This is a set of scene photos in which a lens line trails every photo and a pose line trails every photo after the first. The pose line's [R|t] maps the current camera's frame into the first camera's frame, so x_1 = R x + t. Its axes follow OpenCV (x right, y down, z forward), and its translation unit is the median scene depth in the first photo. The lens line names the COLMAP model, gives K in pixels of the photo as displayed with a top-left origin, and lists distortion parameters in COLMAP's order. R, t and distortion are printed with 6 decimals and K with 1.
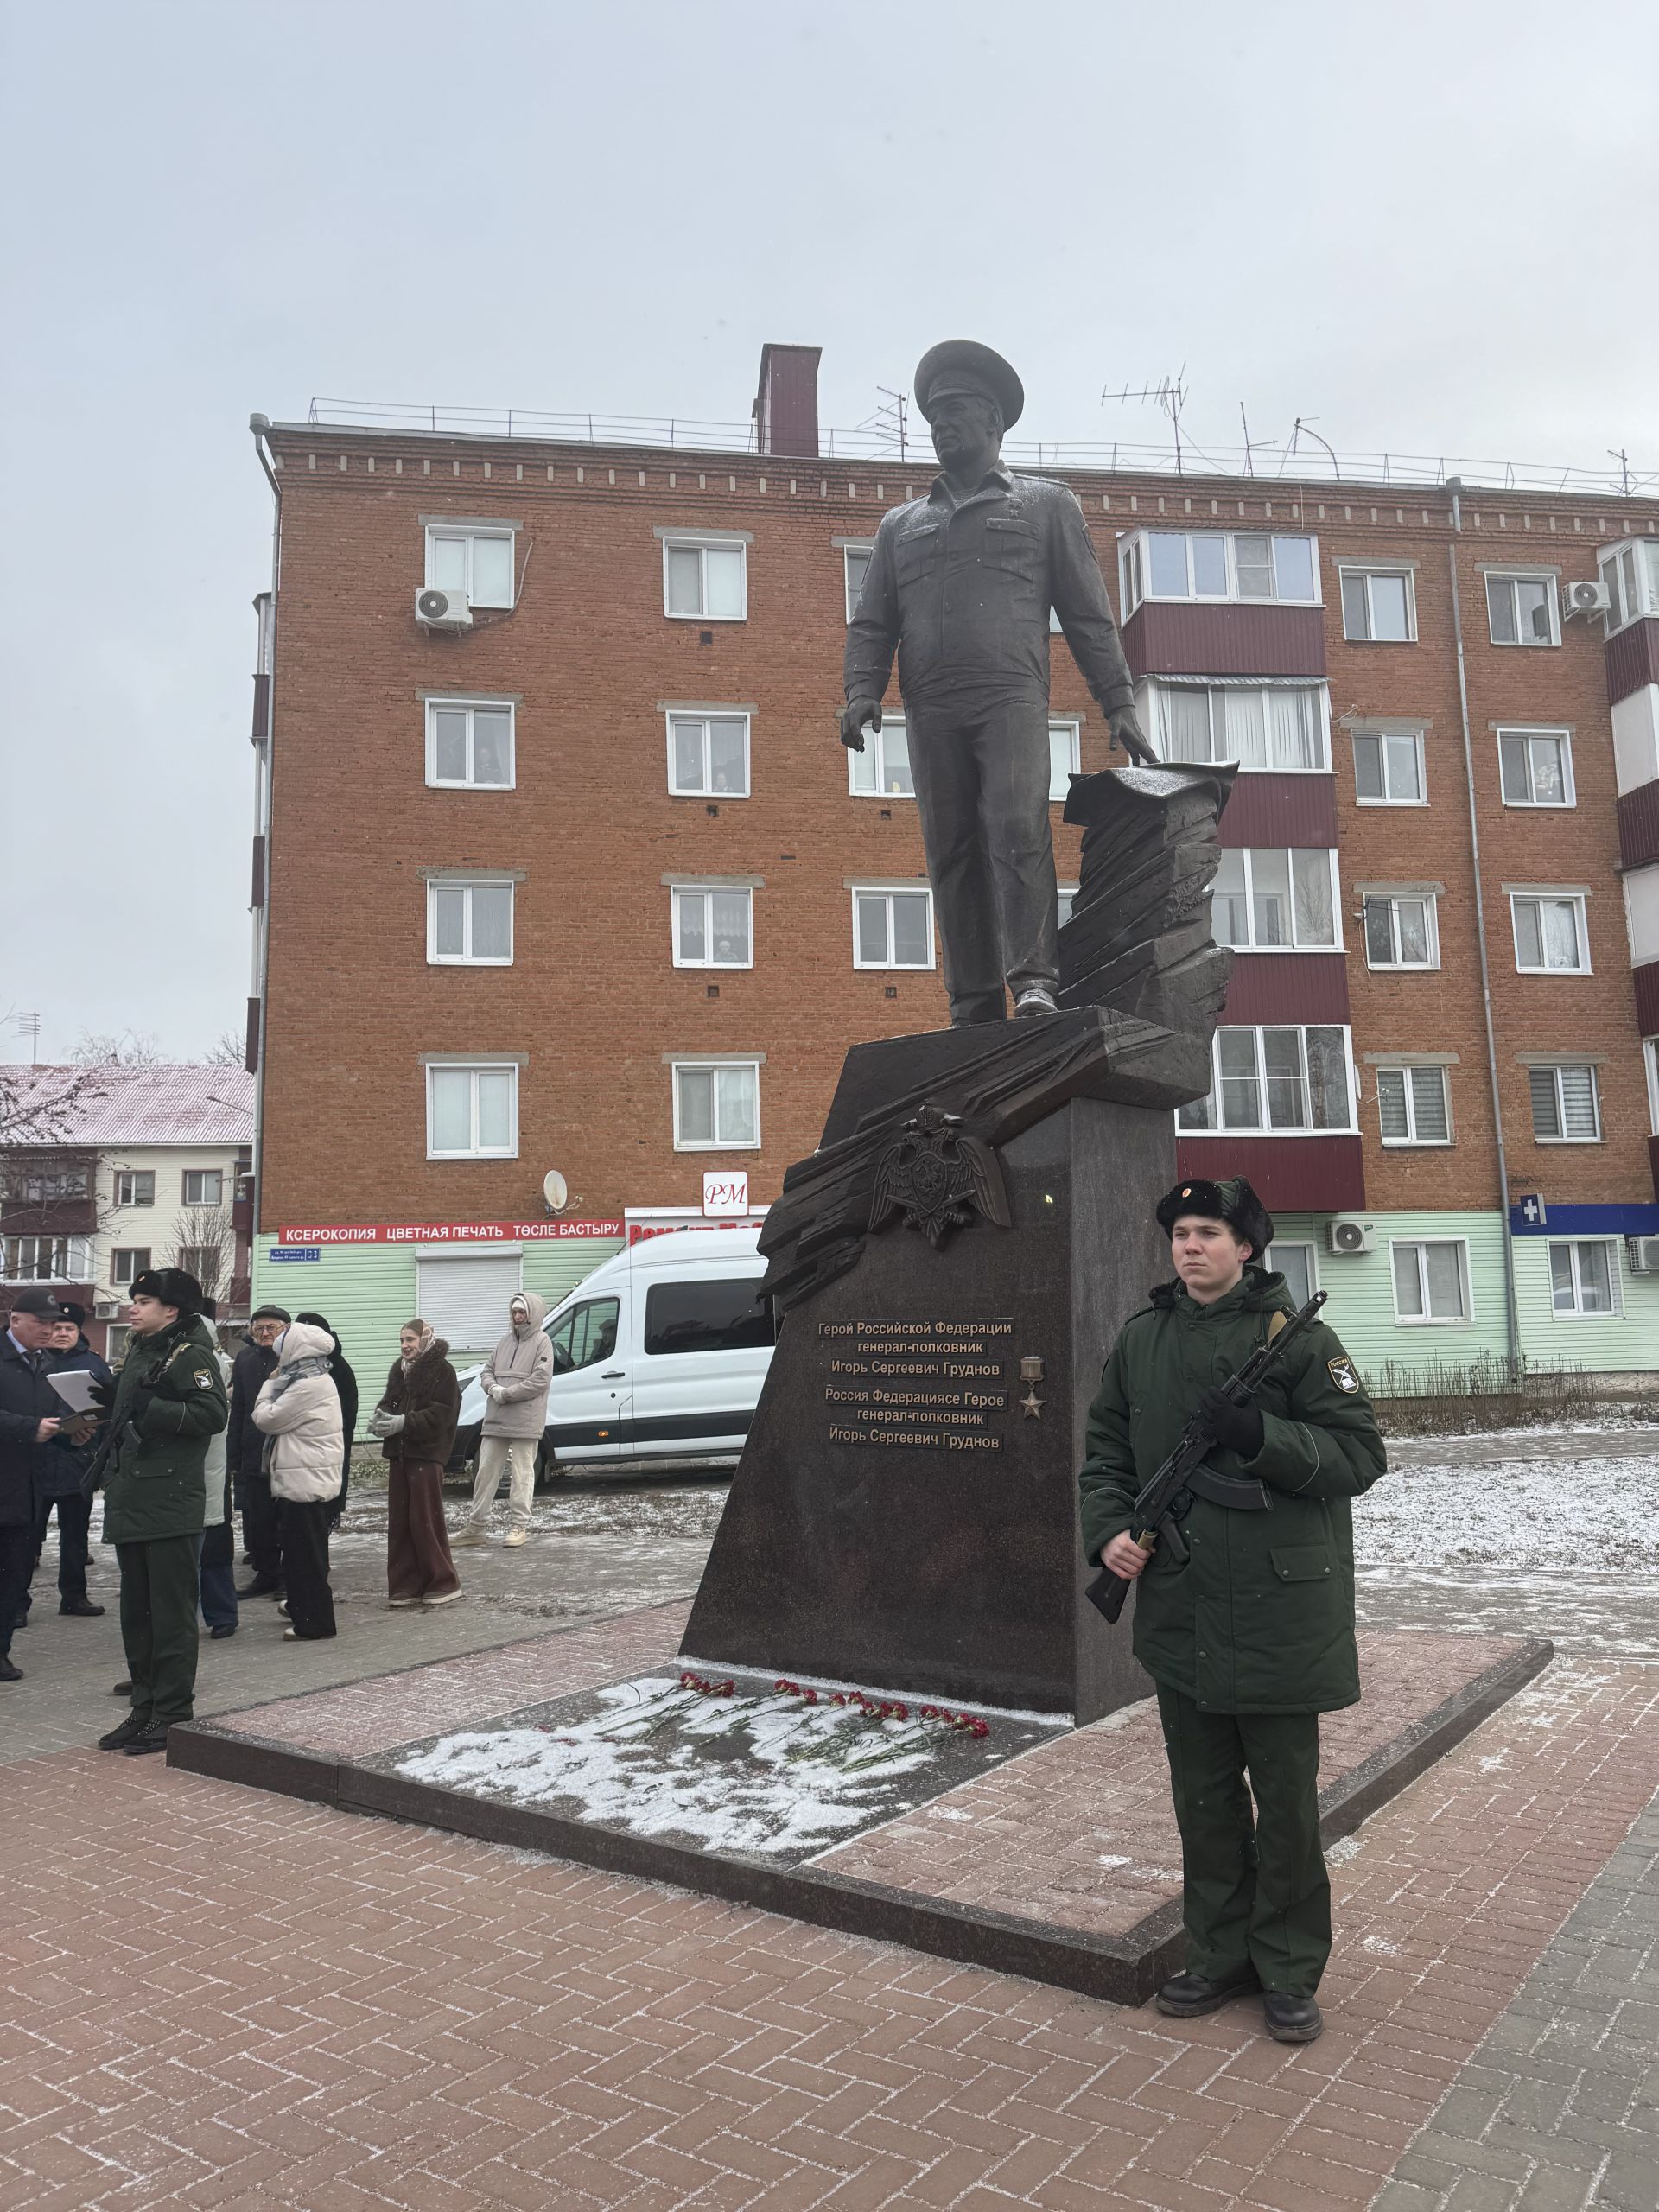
lens RADIAL K [[1501.5, 0, 794.7], [0, 1501.5, 1063.9], [0, 0, 1]] dist [0.041313, -0.063152]
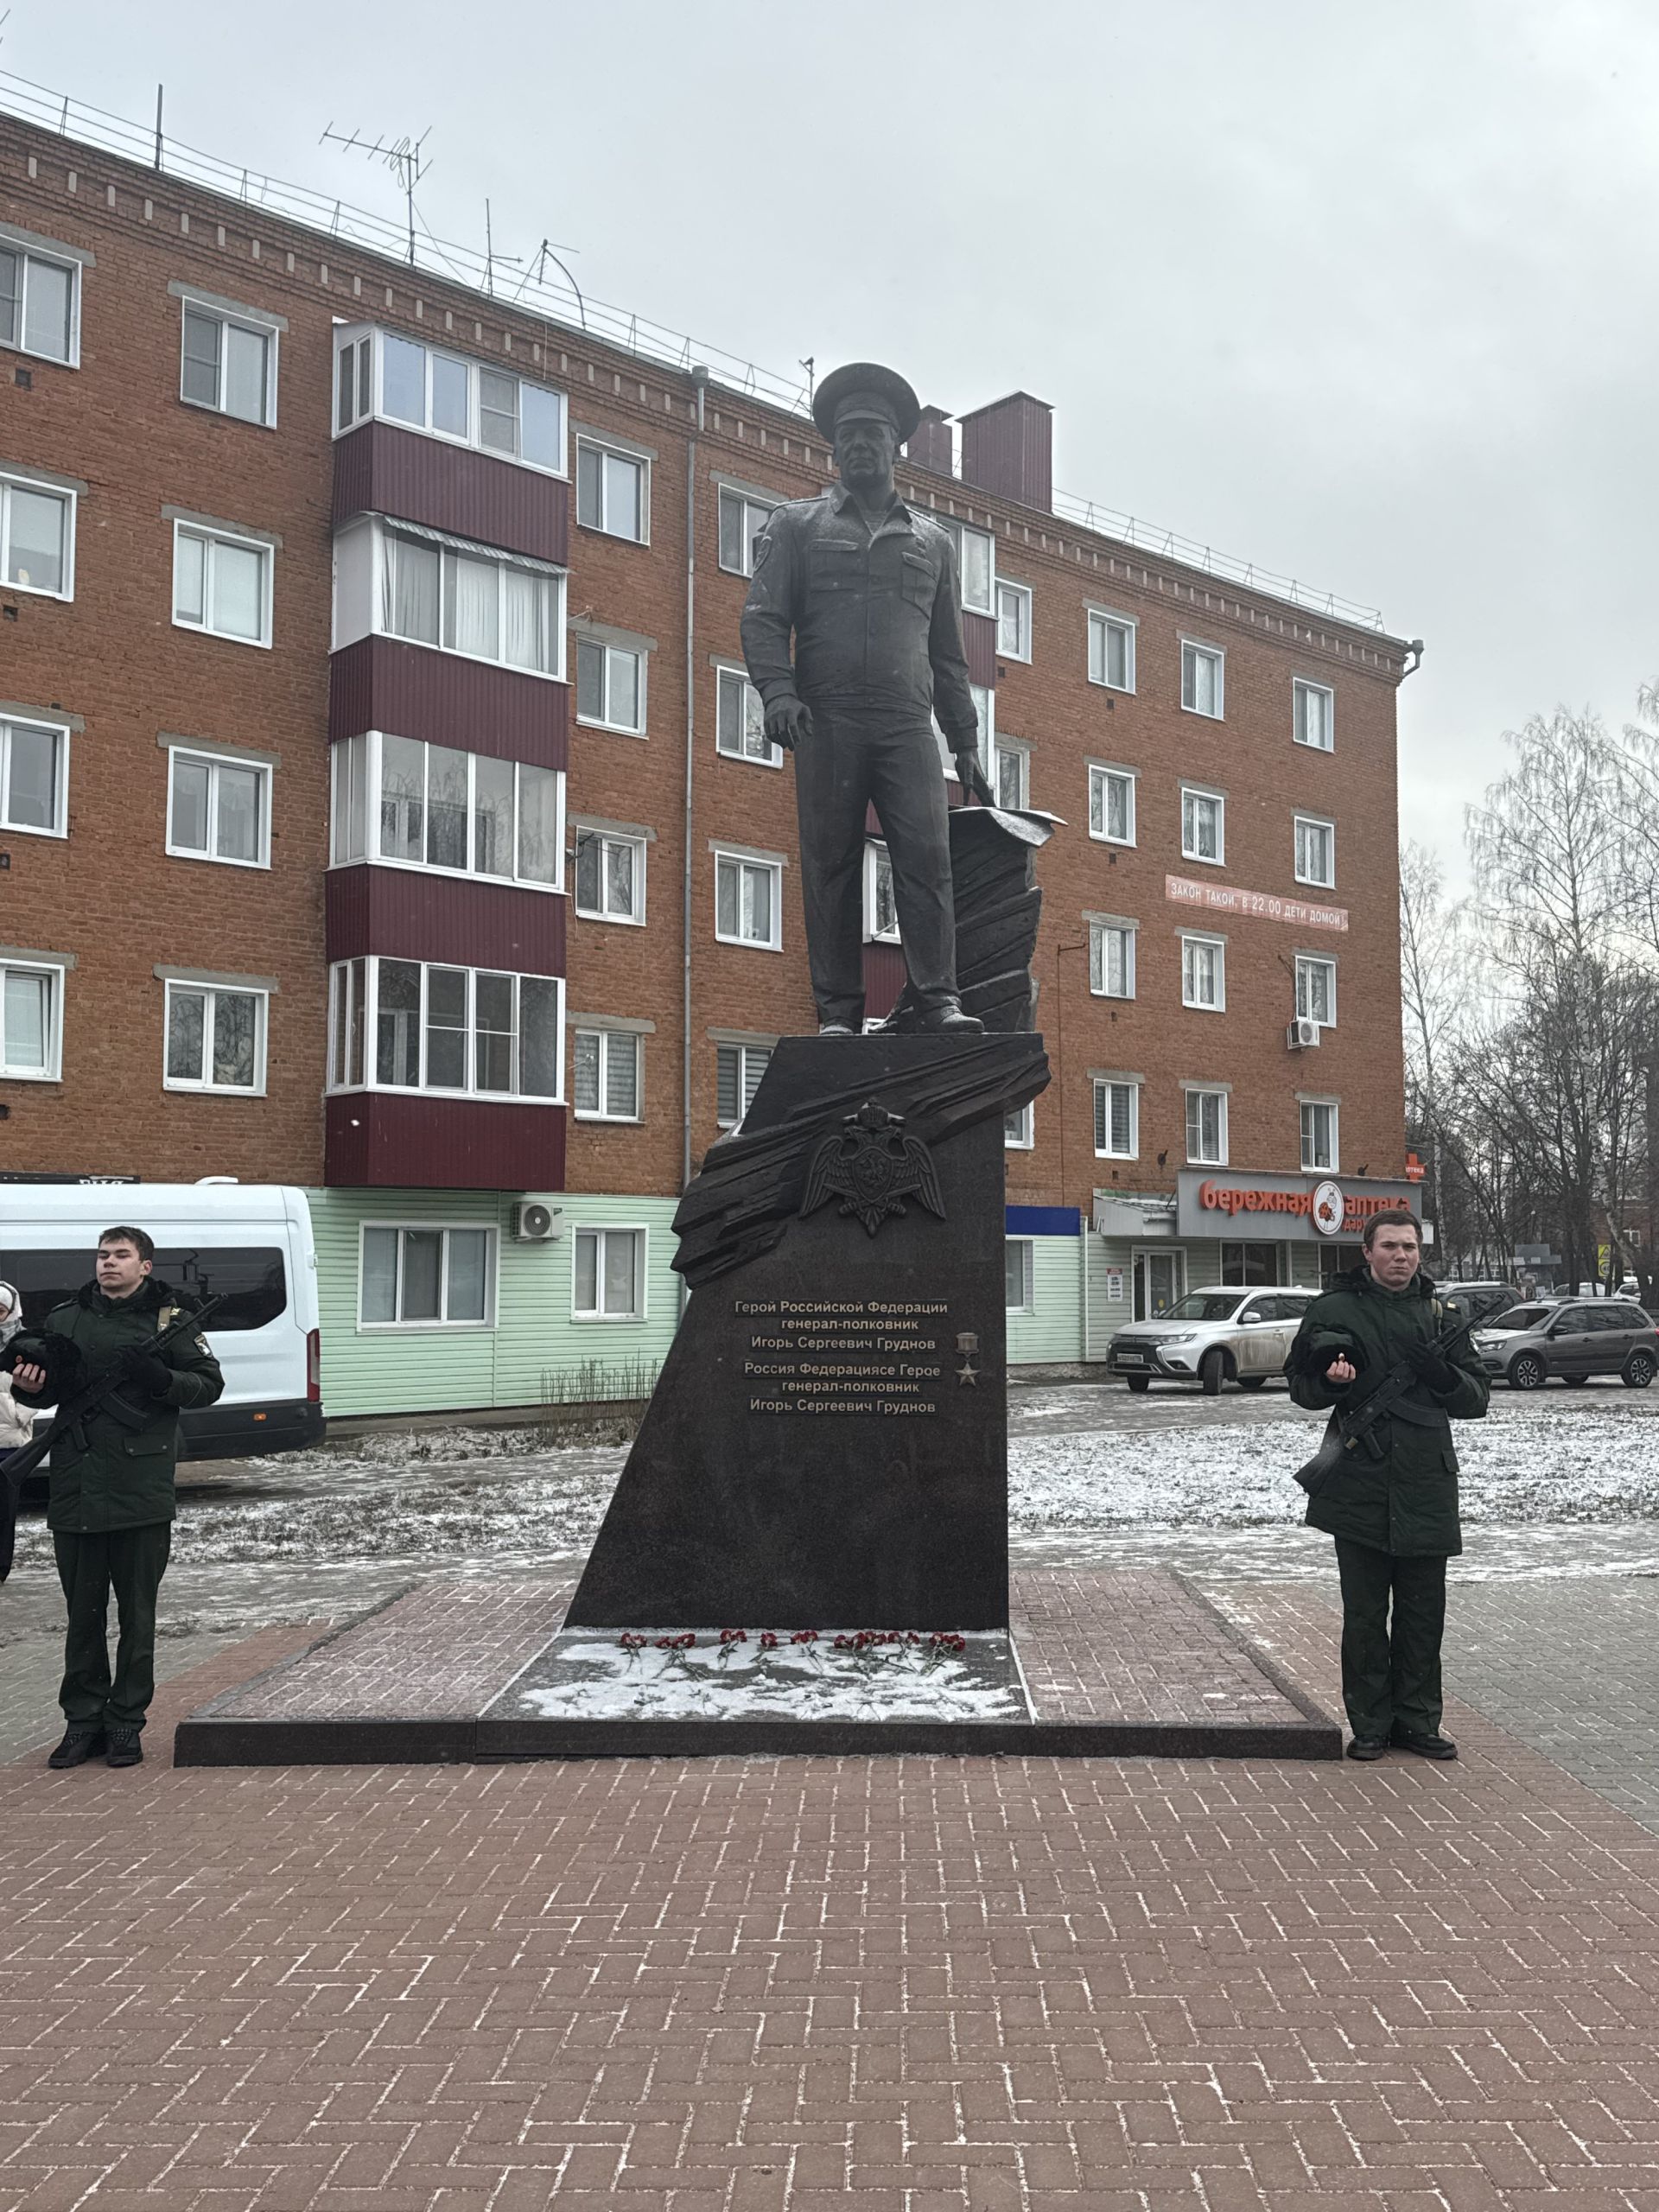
lens RADIAL K [[1986.4, 0, 787.2], [0, 1986.4, 1085.1], [0, 0, 1]] dist [0.058390, -0.063760]
pose [[0.831140, 0.081826, 0.550011, -0.192967], [-0.110576, 0.993681, 0.019264, -0.001760], [-0.544959, -0.076829, 0.834936, -0.042420]]
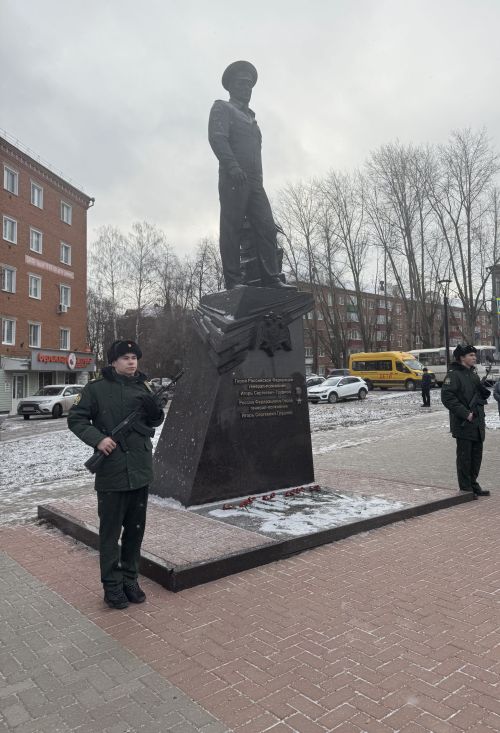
lens RADIAL K [[554.6, 0, 304.5], [0, 554.6, 314.2], [0, 0, 1]] dist [0.037183, -0.017859]
pose [[0.236585, 0.134736, 0.962223, -0.266935], [-0.137489, 0.985015, -0.104123, 0.037880], [-0.961834, -0.107661, 0.251564, 0.162418]]
